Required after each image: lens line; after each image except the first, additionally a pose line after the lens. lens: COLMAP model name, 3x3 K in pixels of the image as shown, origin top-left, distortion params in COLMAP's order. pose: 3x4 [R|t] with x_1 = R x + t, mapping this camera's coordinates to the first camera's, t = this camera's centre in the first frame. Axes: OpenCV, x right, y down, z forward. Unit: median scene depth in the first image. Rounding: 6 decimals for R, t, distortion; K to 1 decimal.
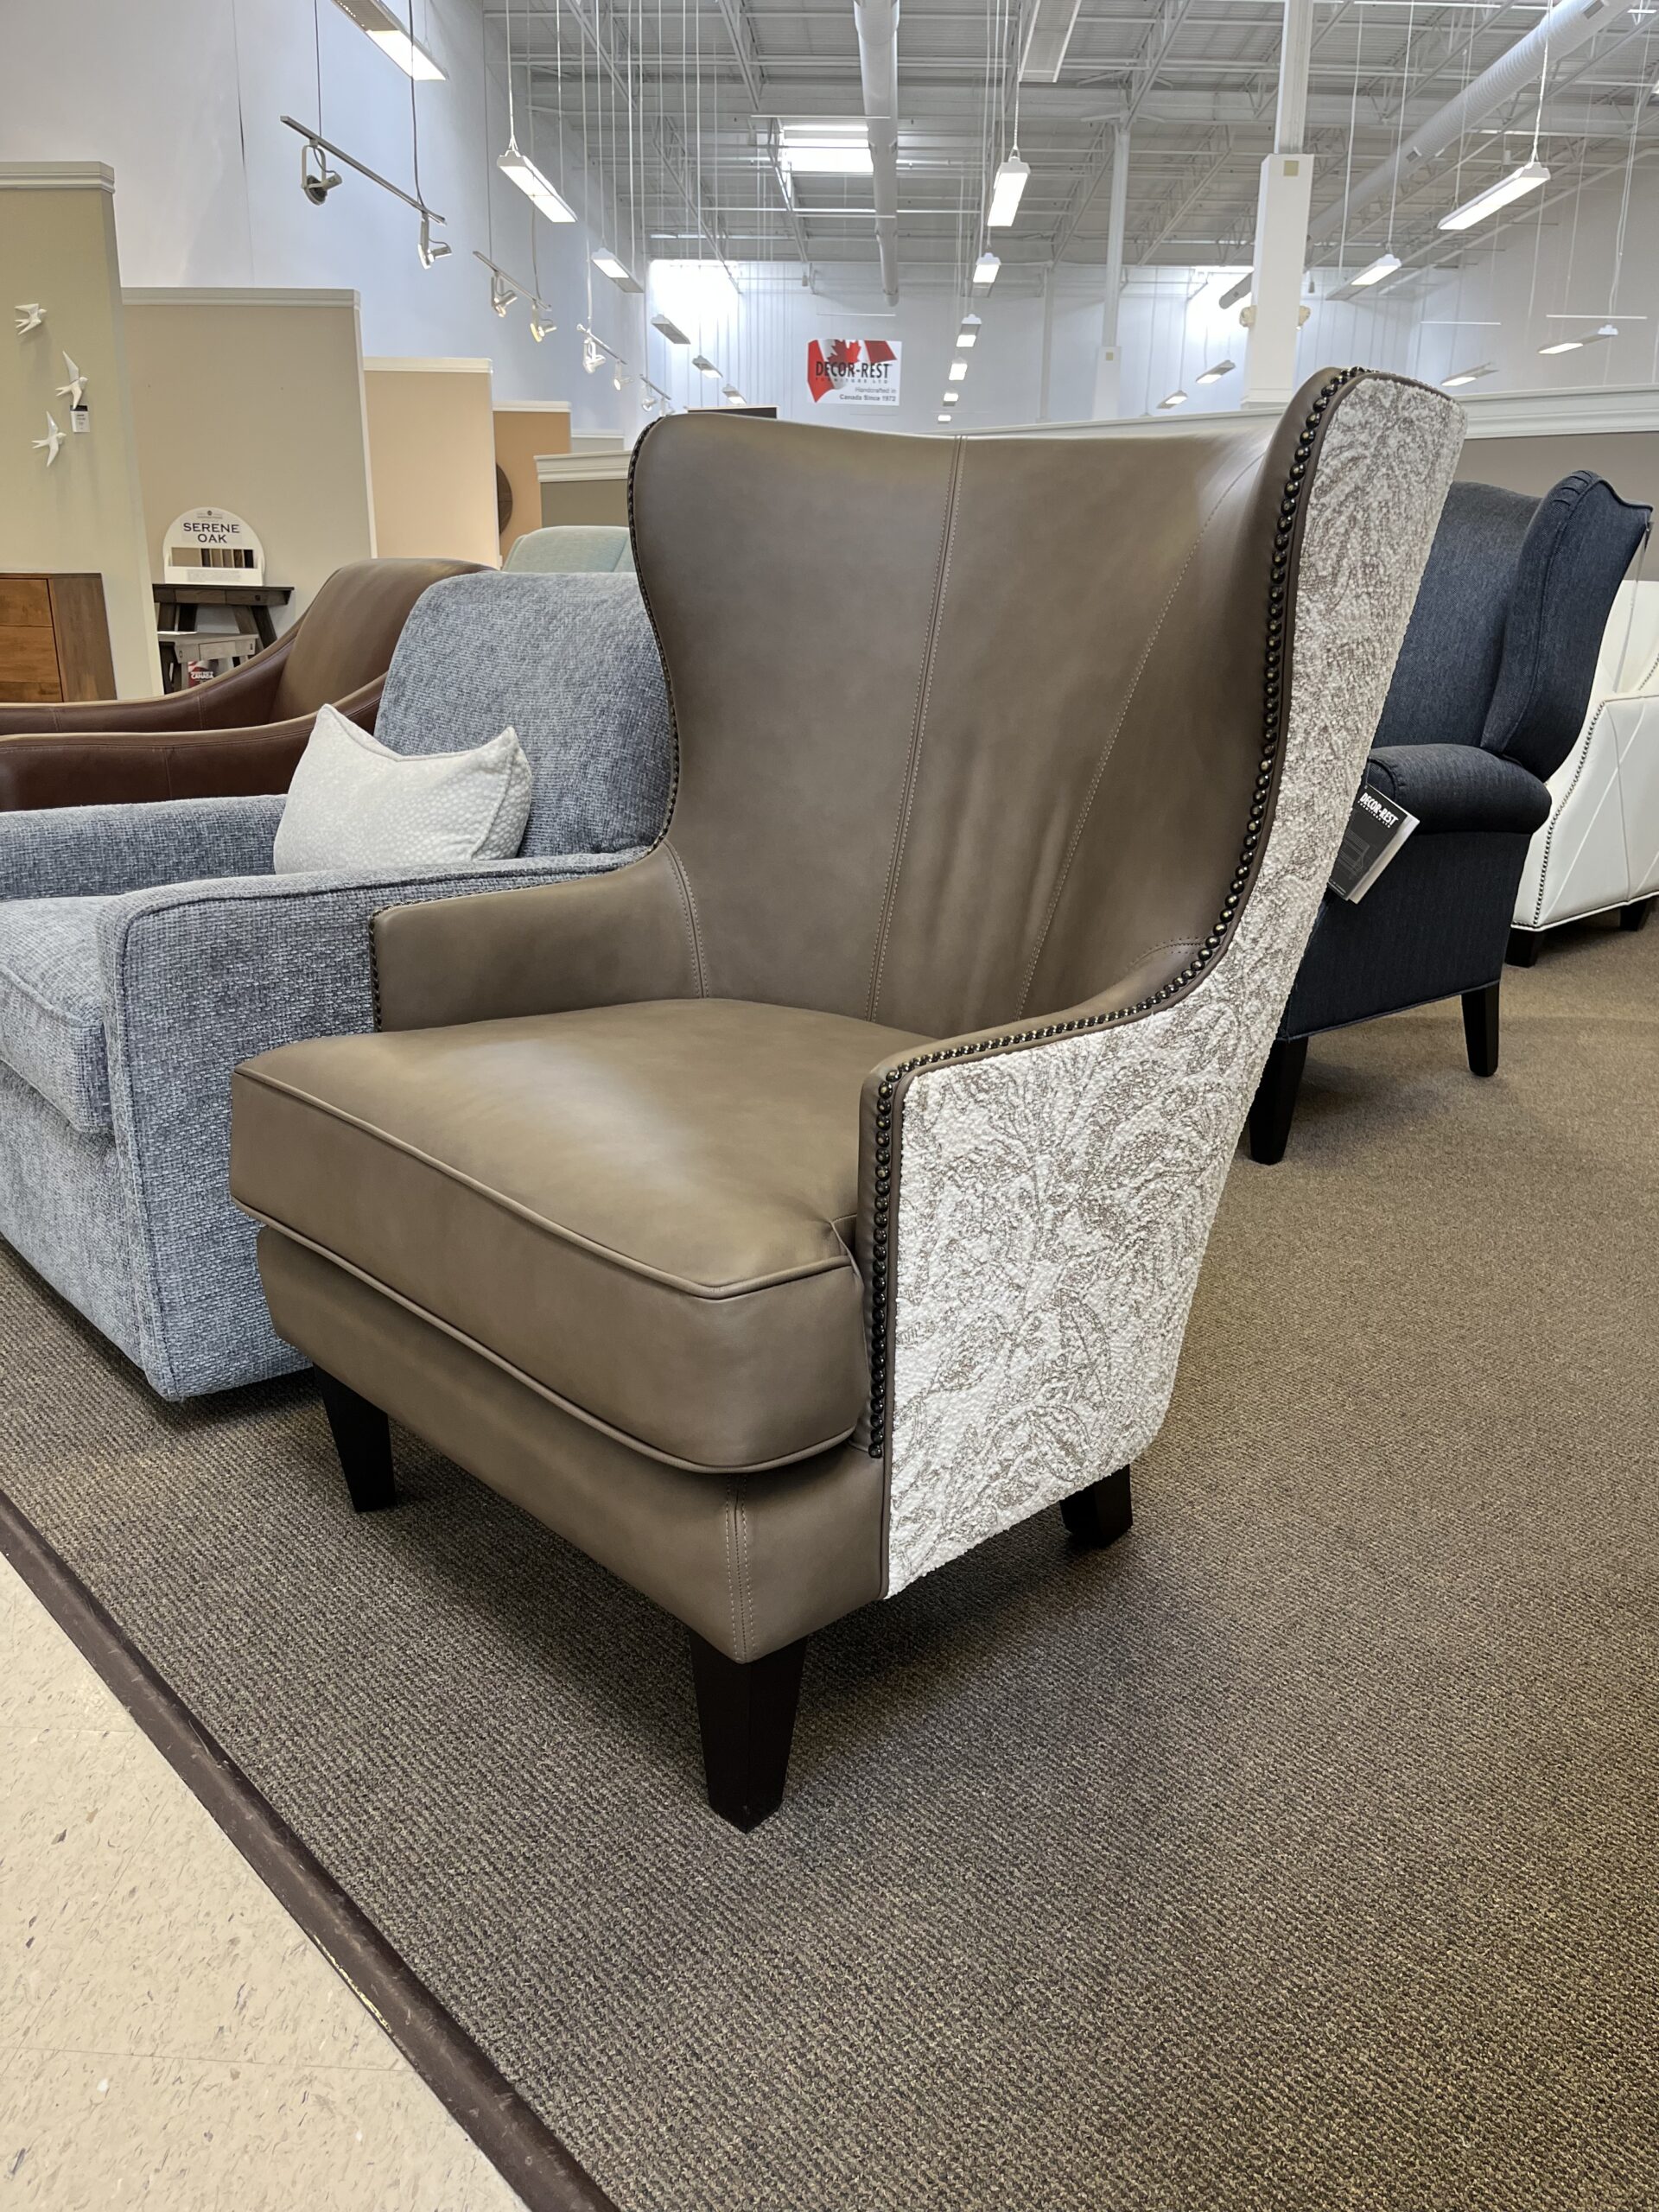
lens RADIAL K [[1664.9, 0, 846.8], [0, 1664.9, 1113.4], [0, 0, 1]] dist [0.097871, -0.141762]
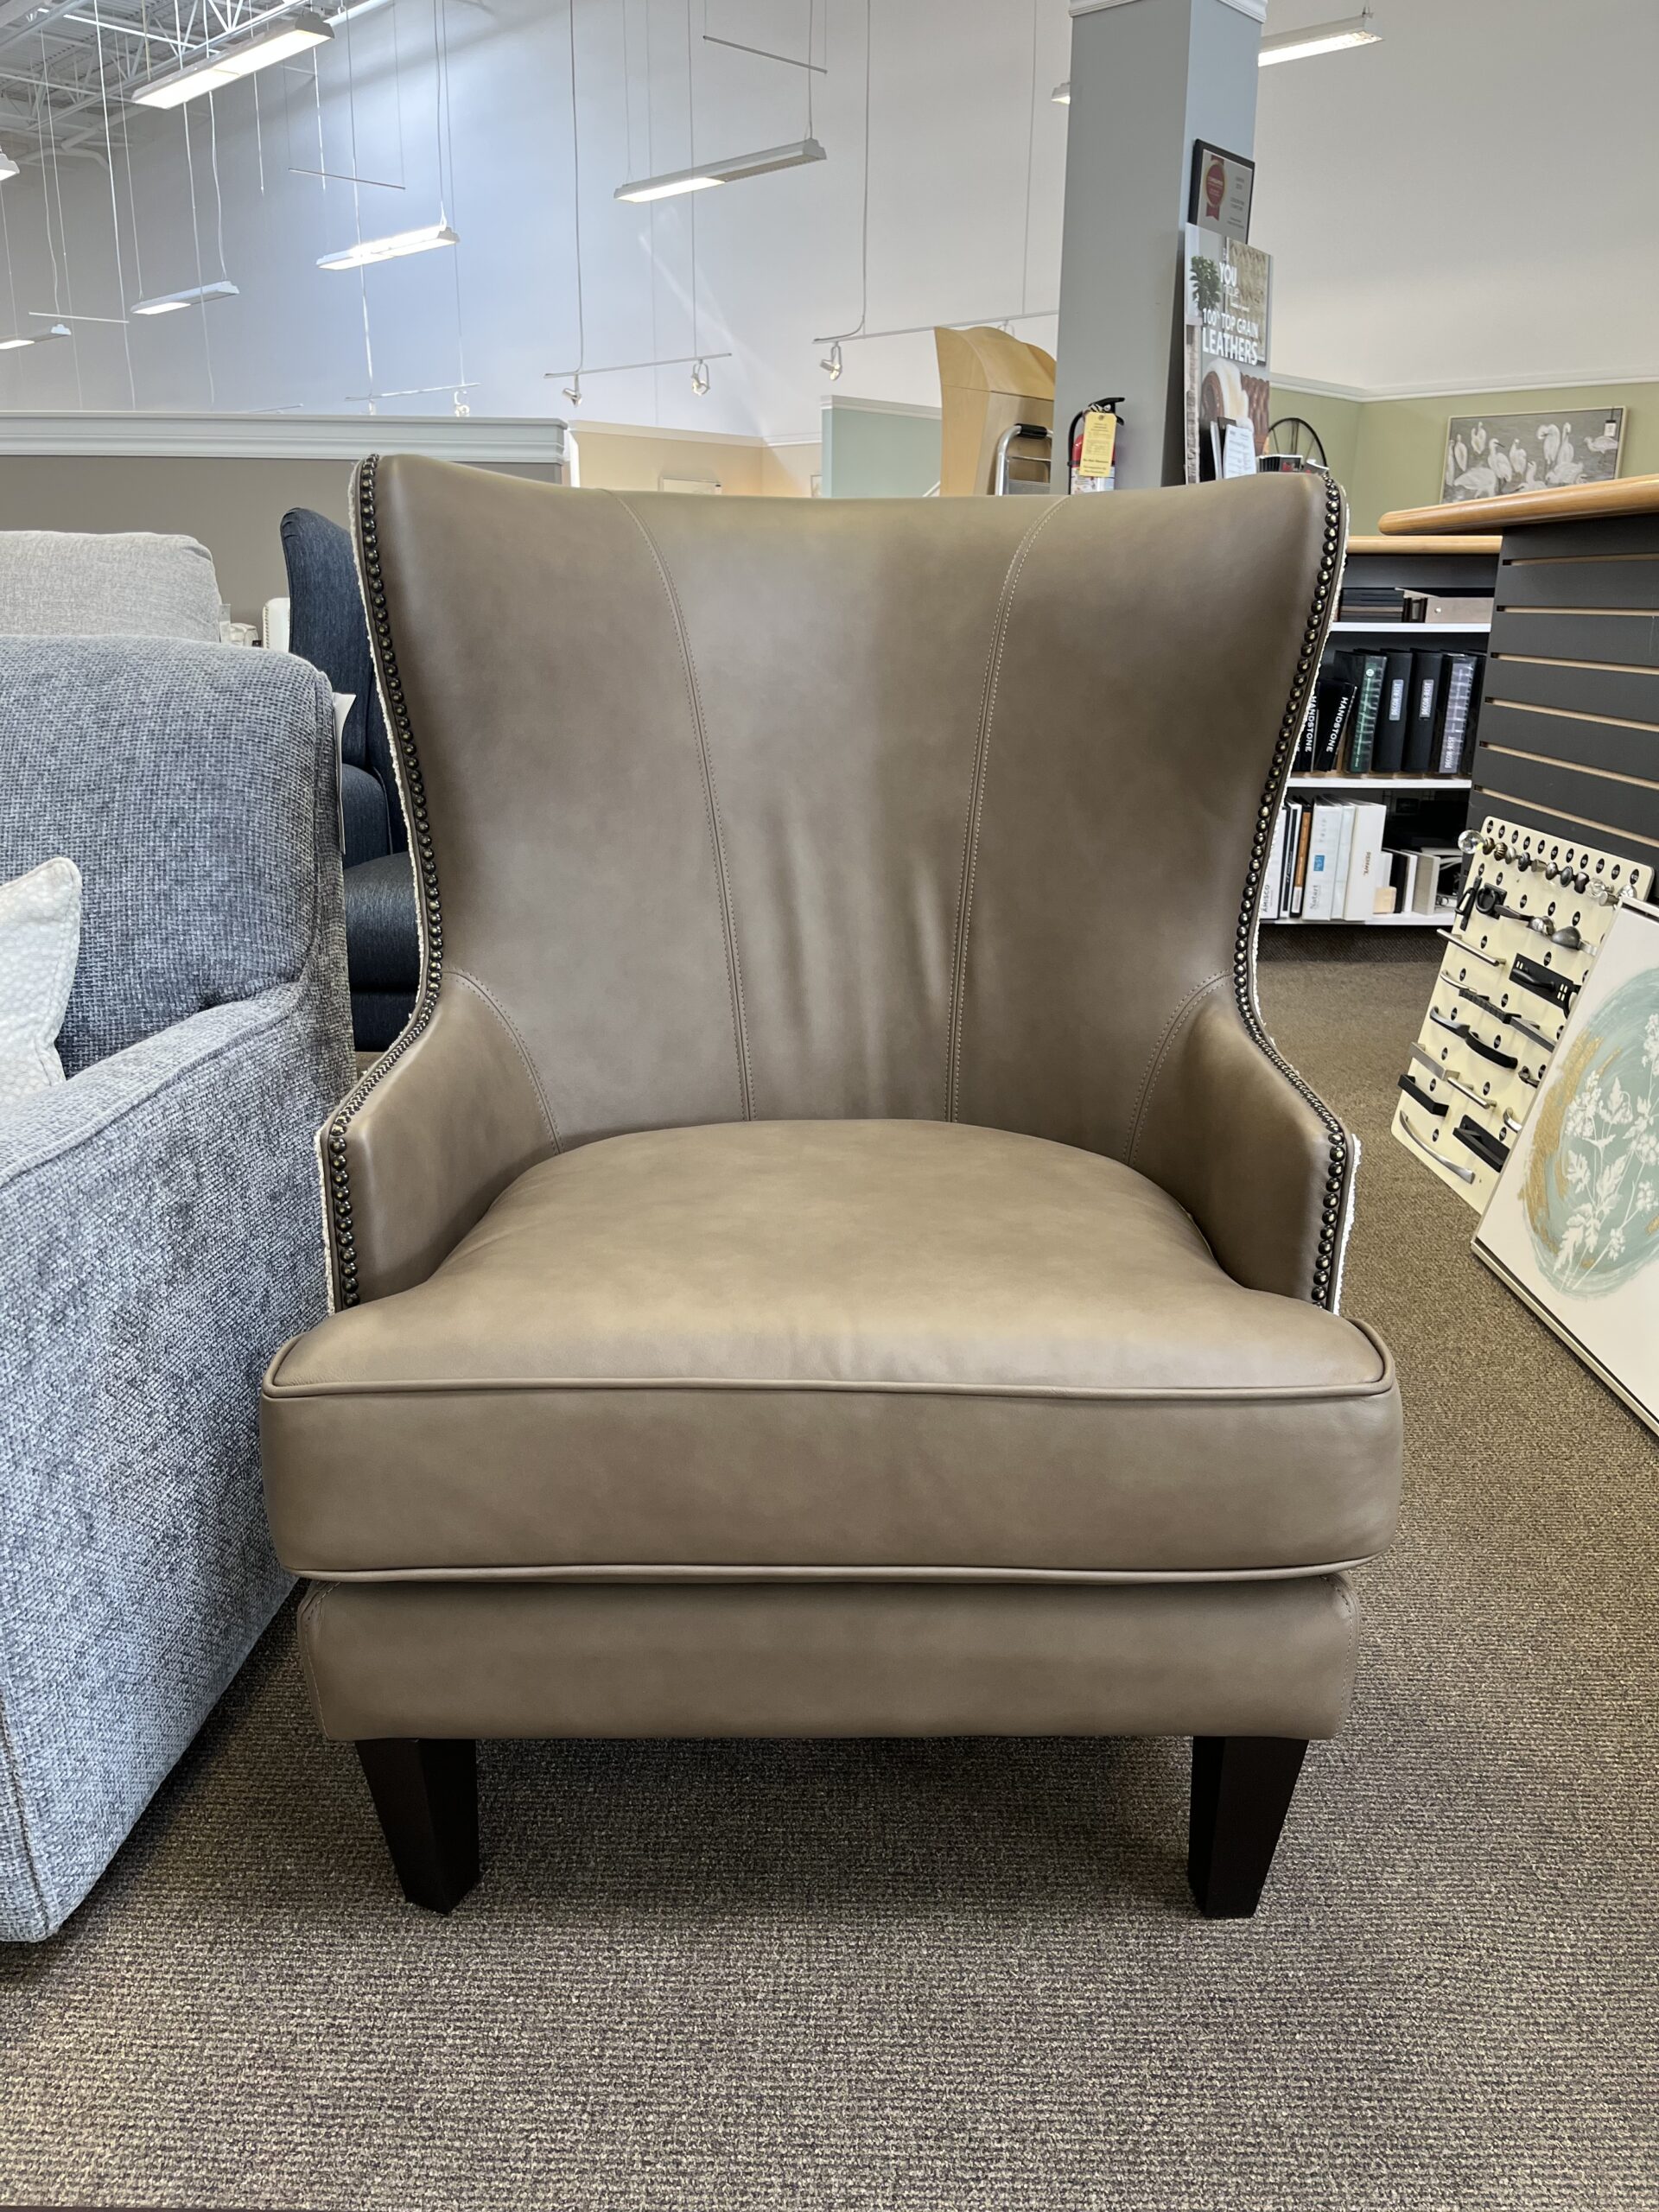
lens RADIAL K [[1663.2, 0, 829.5], [0, 1663.2, 1106.0], [0, 0, 1]] dist [0.096568, -0.141068]
pose [[0.680471, -0.227215, 0.696658, -0.627311], [0.227953, 0.969178, 0.093441, -0.146016], [-0.696417, 0.095222, 0.711292, 0.318092]]
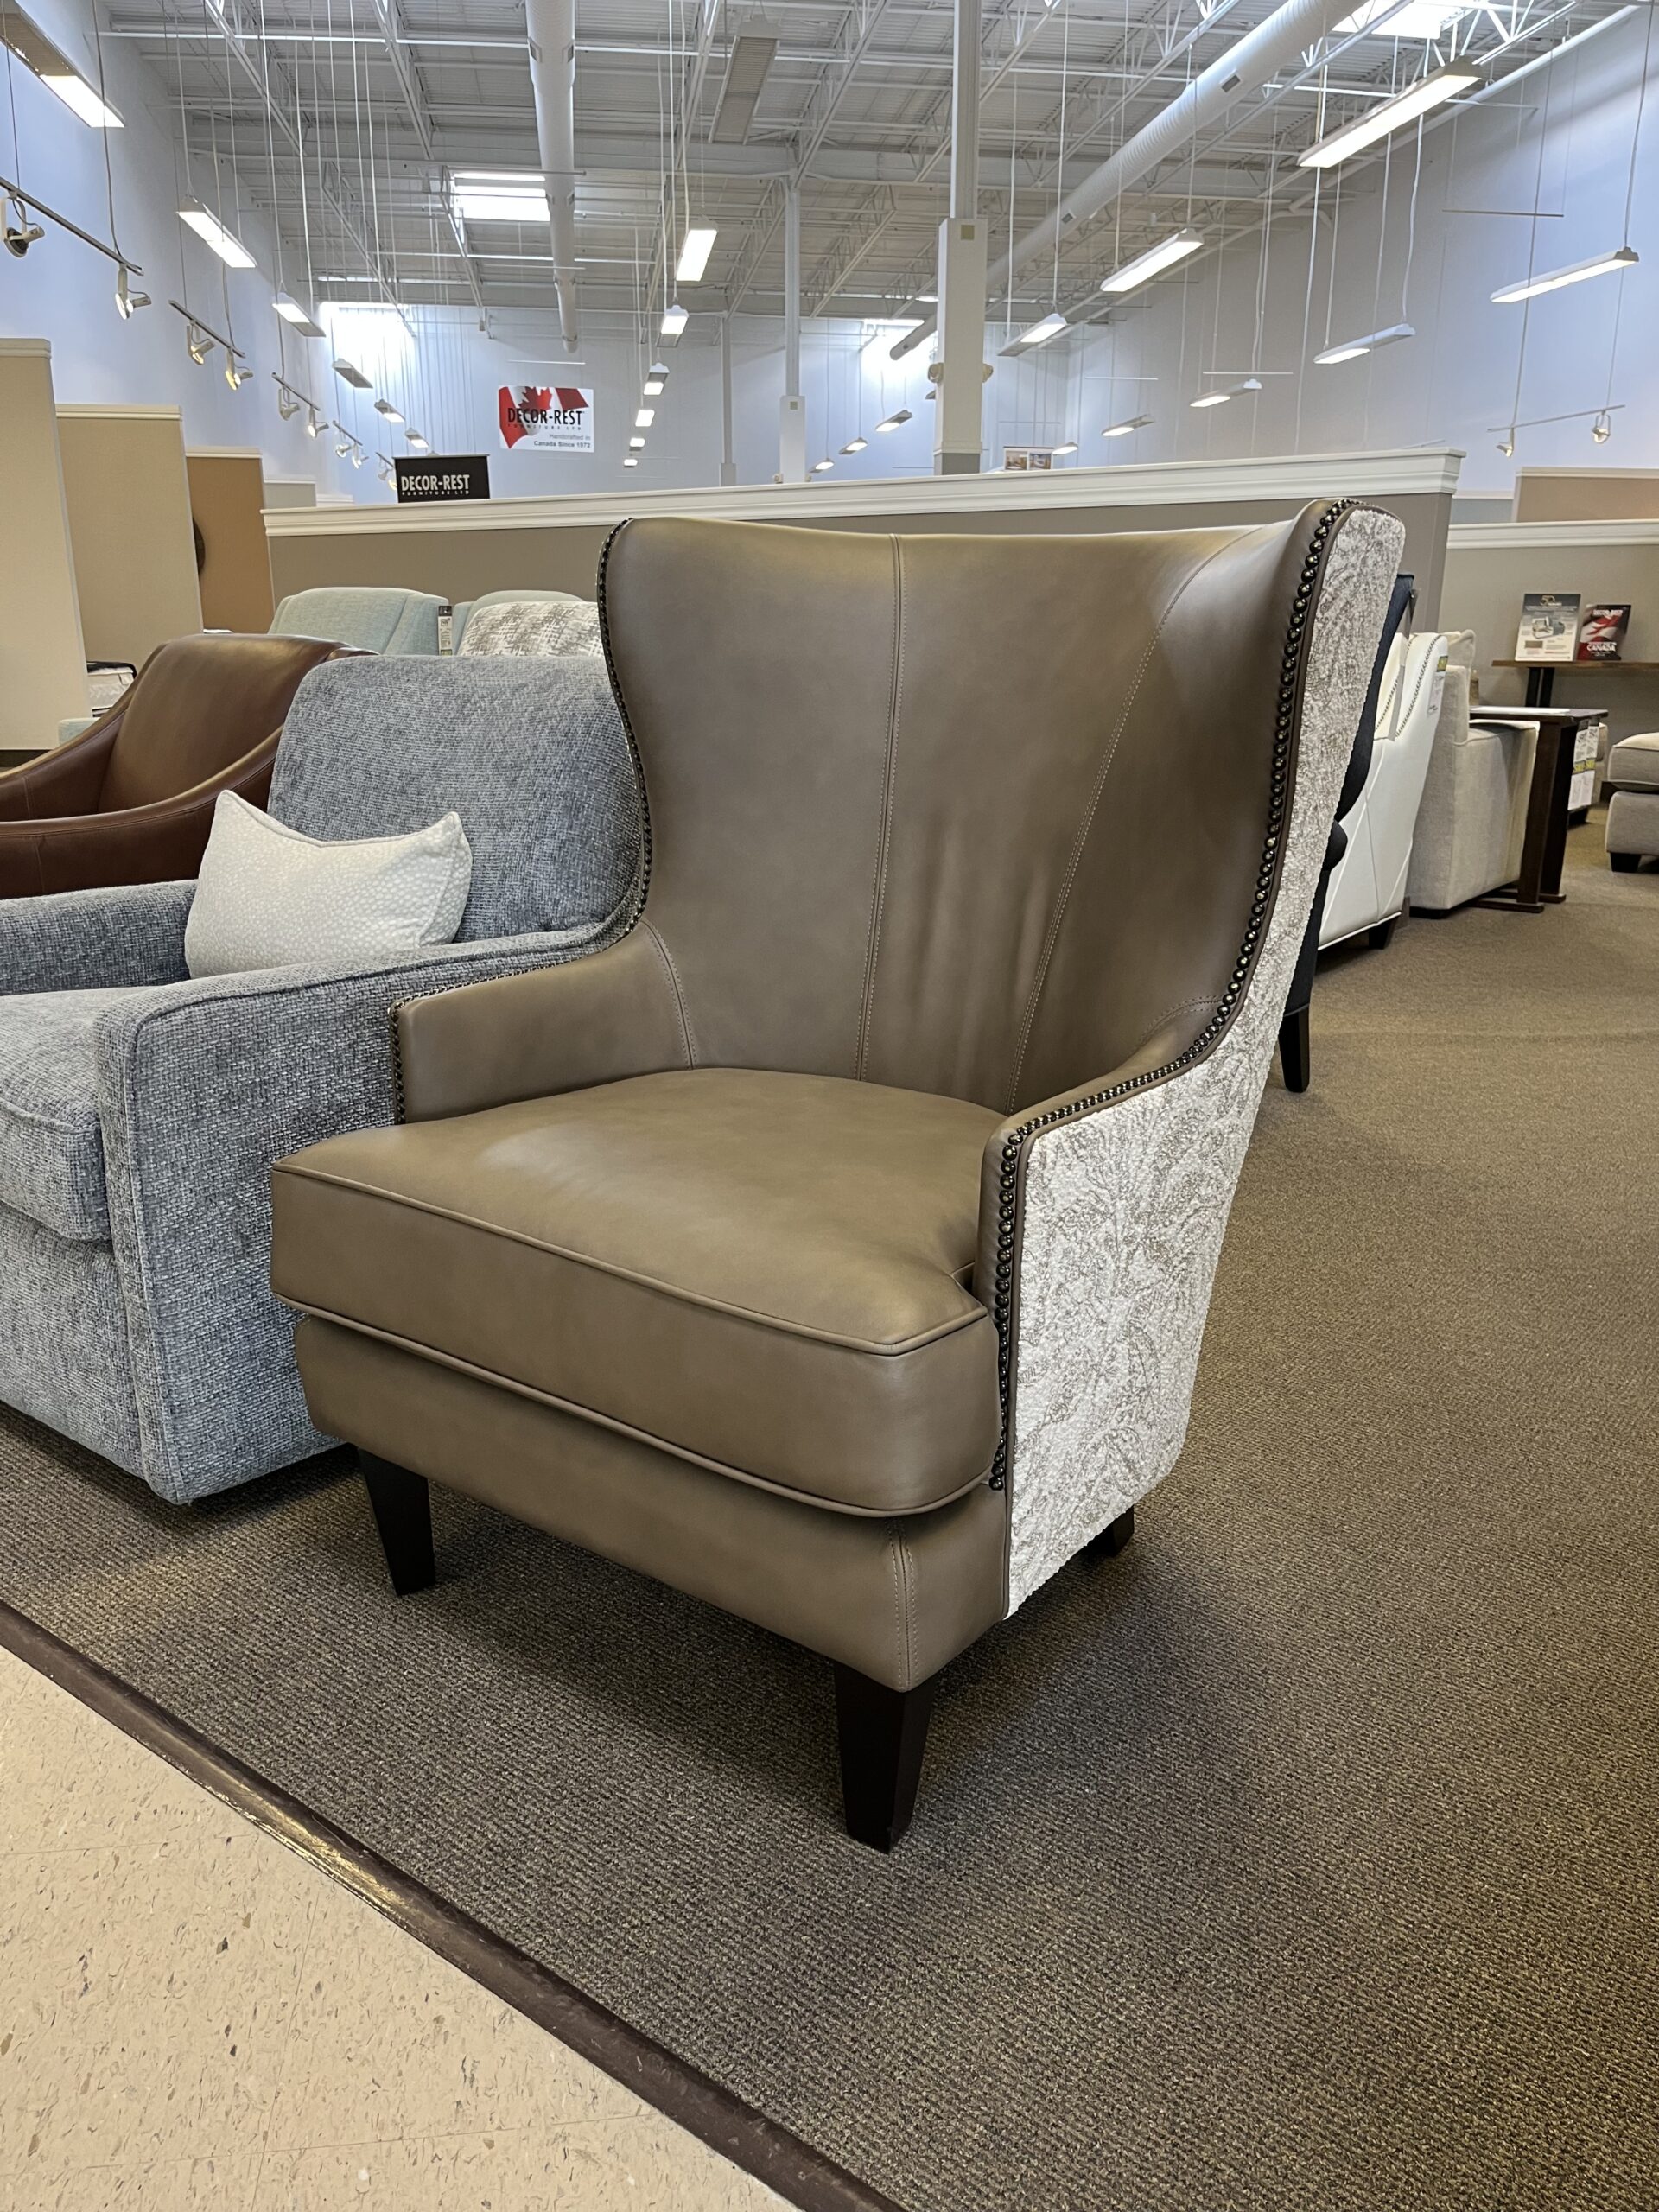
lens RADIAL K [[1663.2, 0, 829.5], [0, 1663.2, 1106.0], [0, 0, 1]] dist [0.096568, -0.141068]
pose [[0.985658, -0.058949, 0.158125, -0.181217], [0.062834, 0.997830, -0.019679, -0.020934], [-0.156621, 0.029332, 0.987223, -0.047446]]
